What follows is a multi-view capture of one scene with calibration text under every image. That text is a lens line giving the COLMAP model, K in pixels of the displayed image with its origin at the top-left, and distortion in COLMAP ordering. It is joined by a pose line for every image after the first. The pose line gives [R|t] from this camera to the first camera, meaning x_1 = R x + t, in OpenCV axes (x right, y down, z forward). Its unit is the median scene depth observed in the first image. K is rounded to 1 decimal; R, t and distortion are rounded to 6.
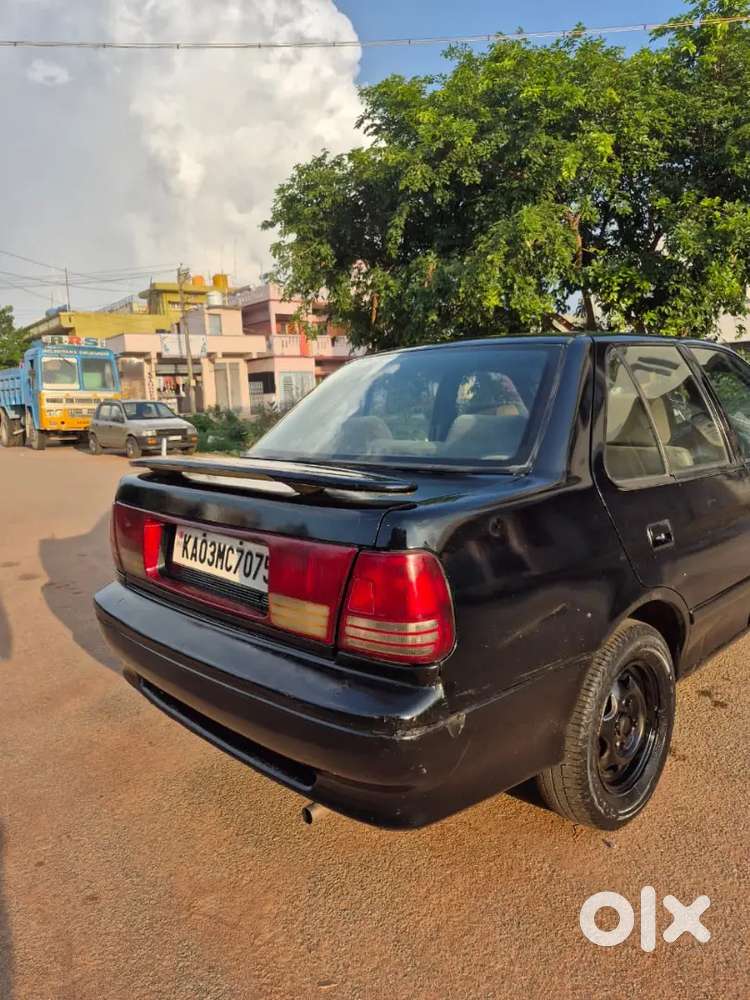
lens RADIAL K [[710.2, 0, 371.3], [0, 710.2, 495.6], [0, 0, 1]] dist [0.106501, -0.139660]
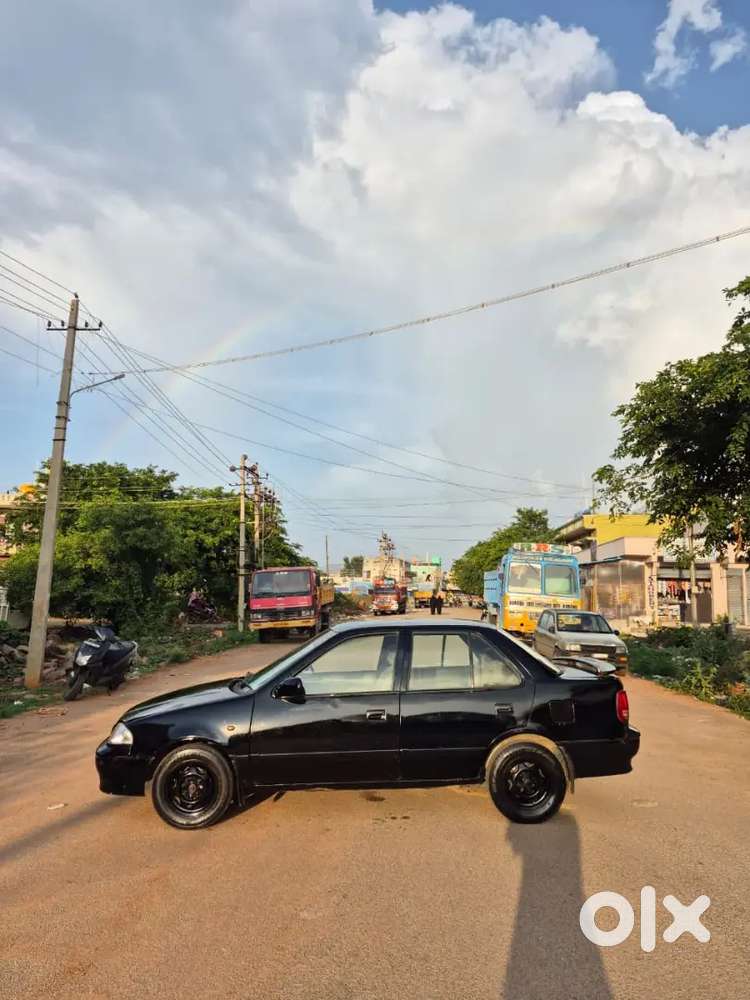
lens RADIAL K [[710.3, 0, 365.3], [0, 710.3, 495.9], [0, 0, 1]] dist [0.102725, -0.141492]
pose [[0.738925, -0.027086, -0.673243, 0.103713], [-0.151681, 0.966857, -0.205378, -0.033020], [0.656493, 0.253877, 0.710326, 0.063826]]
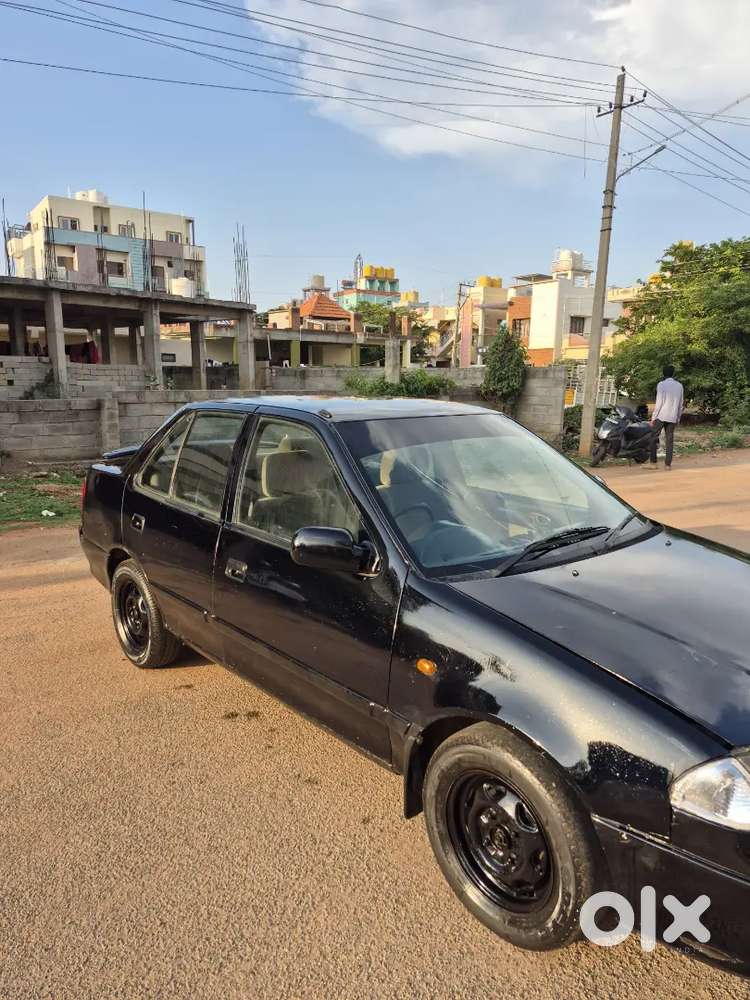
lens RADIAL K [[708.3, 0, 384.1], [0, 708.3, 510.2], [0, 0, 1]] dist [0.094748, -0.111677]
pose [[-0.002870, 0.229366, -0.973336, 0.191054], [-0.148040, 0.962518, 0.227253, -0.041361], [0.988977, 0.144745, 0.031193, 0.140270]]
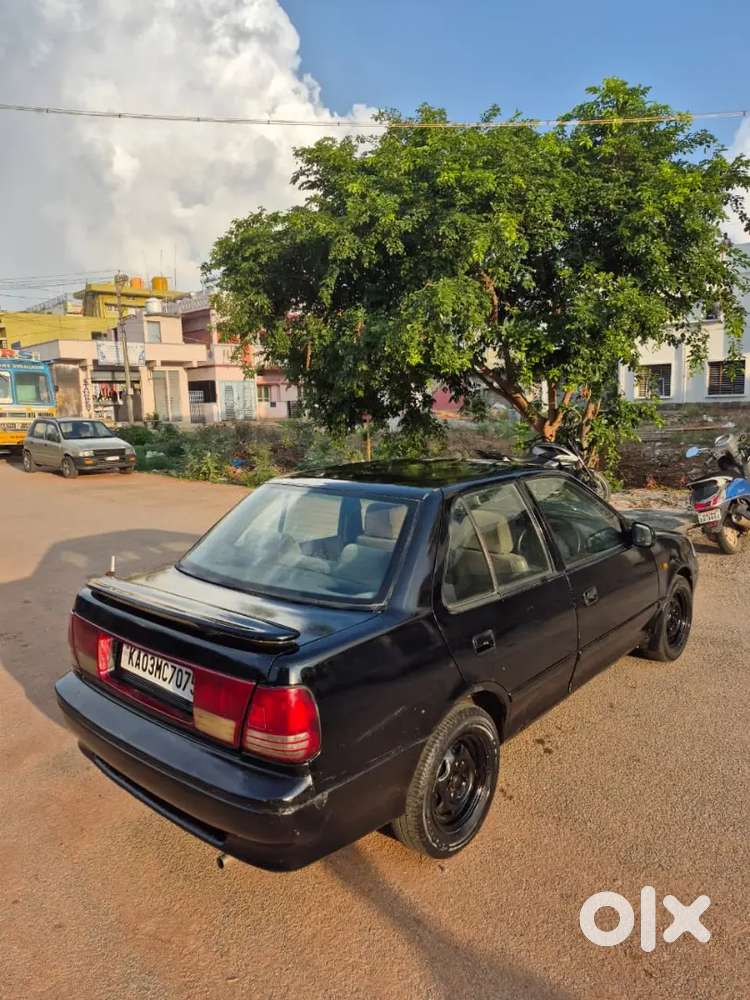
lens RADIAL K [[709.8, 0, 383.6], [0, 709.8, 504.2], [0, 0, 1]] dist [0.097383, -0.134757]
pose [[0.995375, 0.006608, 0.095837, 0.006881], [-0.007464, 0.999935, 0.008574, -0.021097], [-0.095774, -0.009249, 0.995360, -0.033366]]
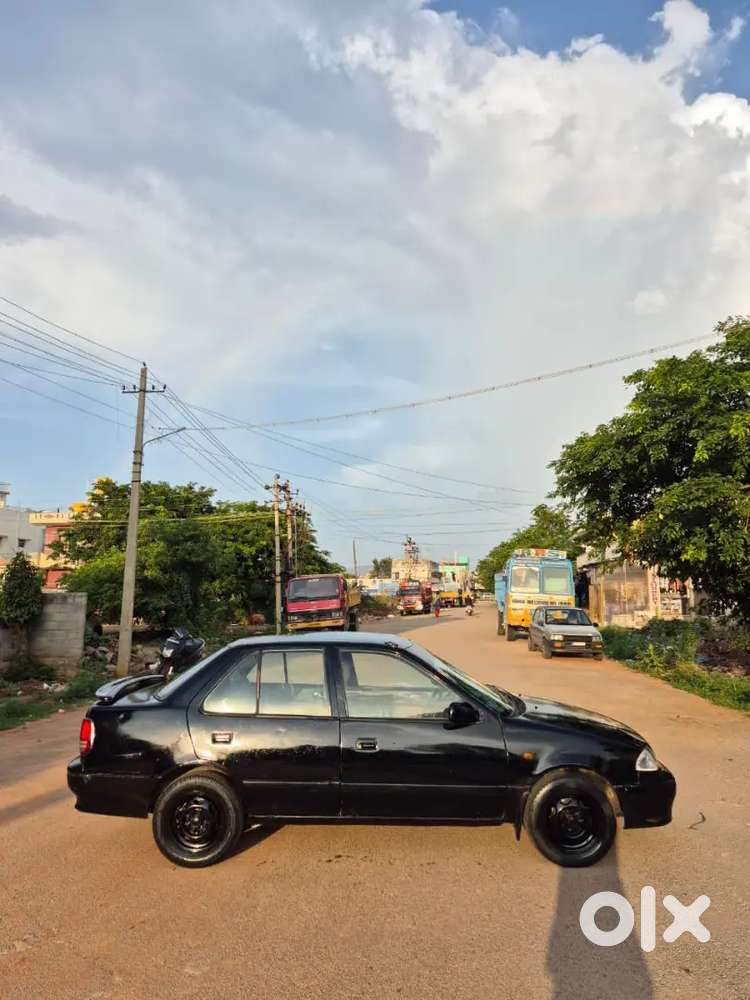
lens RADIAL K [[710.2, 0, 371.3], [0, 710.2, 495.6], [0, 0, 1]] dist [0.106501, -0.139660]
pose [[0.716871, -0.048952, -0.695485, 0.220907], [-0.130444, 0.970500, -0.202764, -0.027093], [0.684894, 0.236077, 0.689338, -0.042806]]
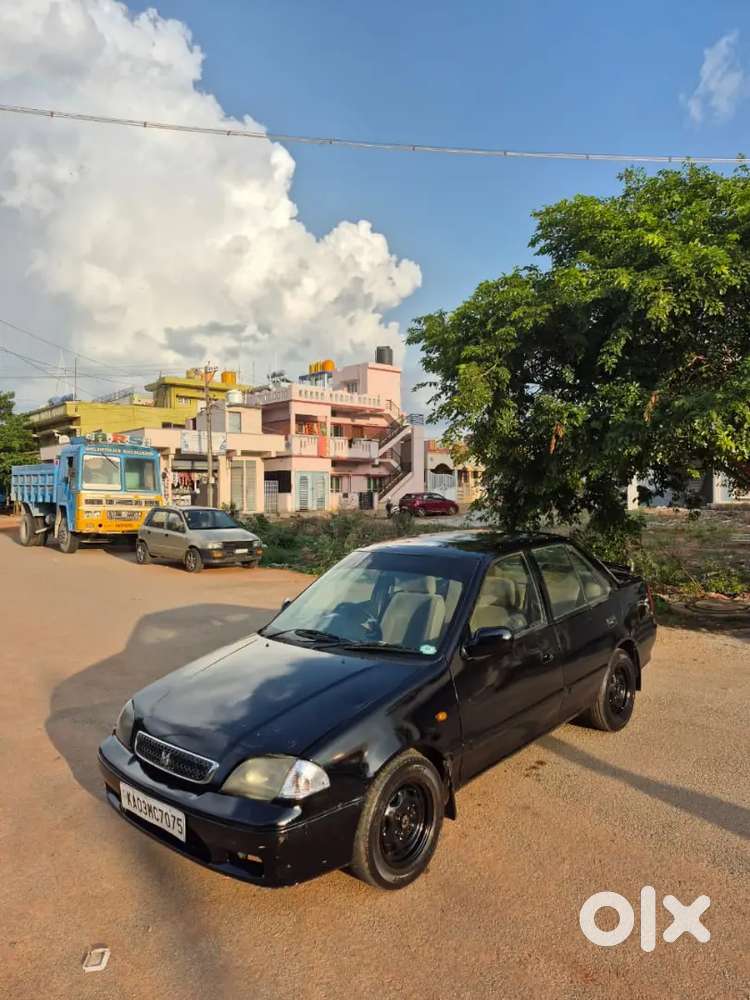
lens RADIAL K [[706.6, 0, 375.0], [0, 706.6, 500.0], [0, 0, 1]] dist [0.123480, -0.150379]
pose [[0.998288, 0.040709, 0.041986, -0.110529], [-0.035133, 0.991419, -0.125916, -0.028343], [-0.046752, 0.124225, 0.991152, 0.061335]]
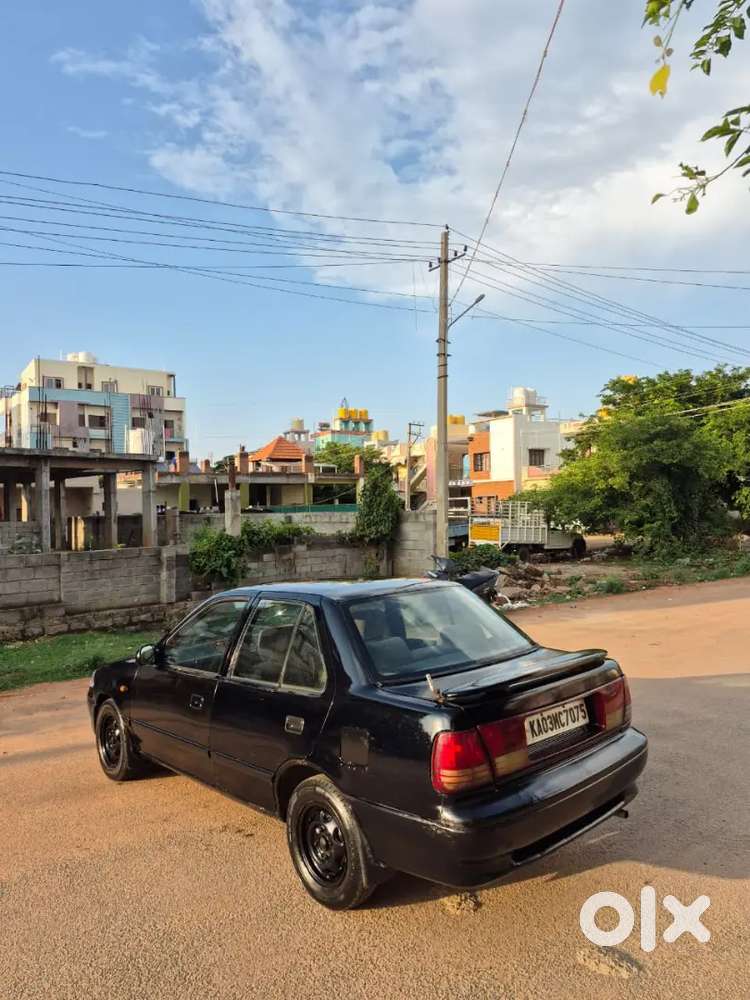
lens RADIAL K [[706.6, 0, 375.0], [0, 706.6, 500.0], [0, 0, 1]] dist [0.123480, -0.150379]
pose [[-0.031310, 0.035444, -0.998881, 0.134115], [-0.110061, 0.993172, 0.038691, -0.077274], [0.993432, 0.111149, -0.027195, 0.298946]]
